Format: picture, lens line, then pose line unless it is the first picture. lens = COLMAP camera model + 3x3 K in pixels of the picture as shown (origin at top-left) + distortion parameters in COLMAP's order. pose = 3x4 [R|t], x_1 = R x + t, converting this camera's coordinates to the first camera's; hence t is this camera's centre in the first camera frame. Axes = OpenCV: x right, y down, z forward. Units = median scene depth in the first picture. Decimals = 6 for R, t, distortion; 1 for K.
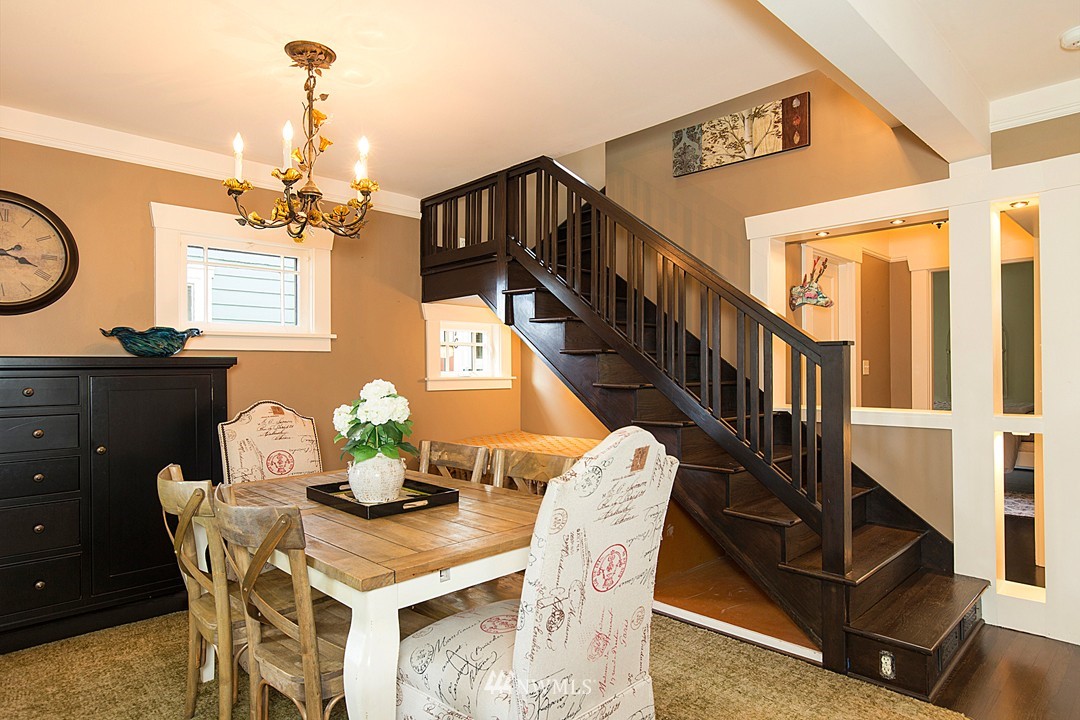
lens RADIAL K [[627.9, 0, 542.7], [0, 627.9, 365.2], [0, 0, 1]] dist [0.025529, -0.001356]
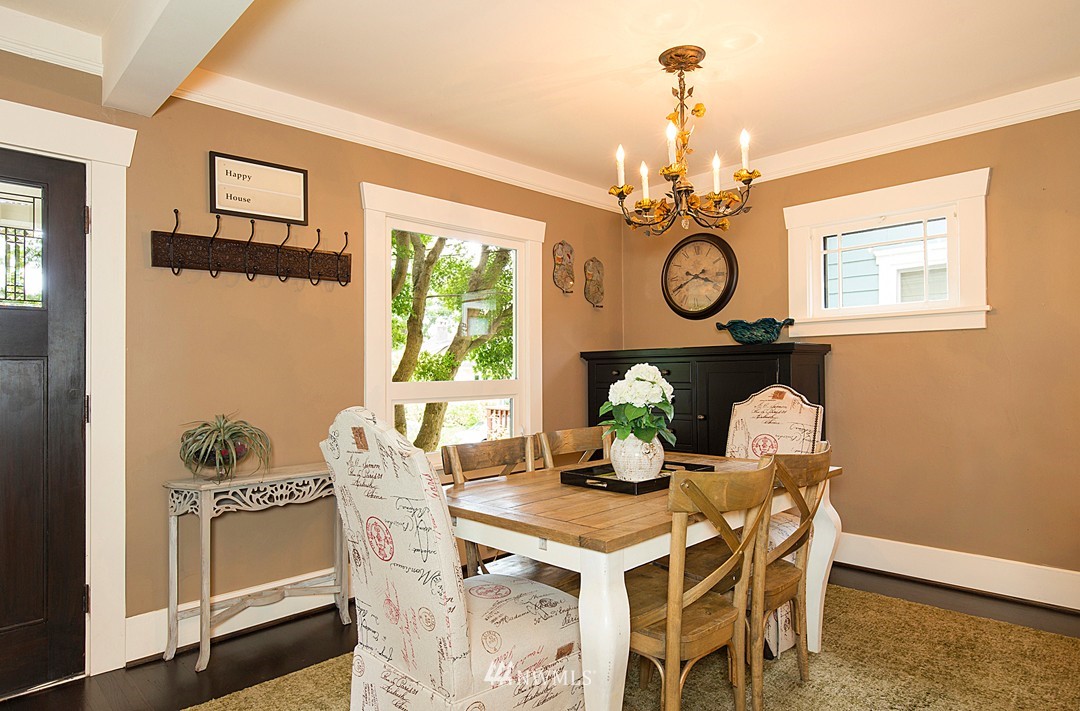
lens RADIAL K [[627.9, 0, 543.1], [0, 627.9, 356.7], [0, 0, 1]] dist [0.025529, -0.001356]
pose [[0.007351, -0.008331, -0.999938, 0.577305], [0.019153, 0.999783, -0.008189, 0.012066], [0.999790, -0.019091, 0.007509, 0.620716]]
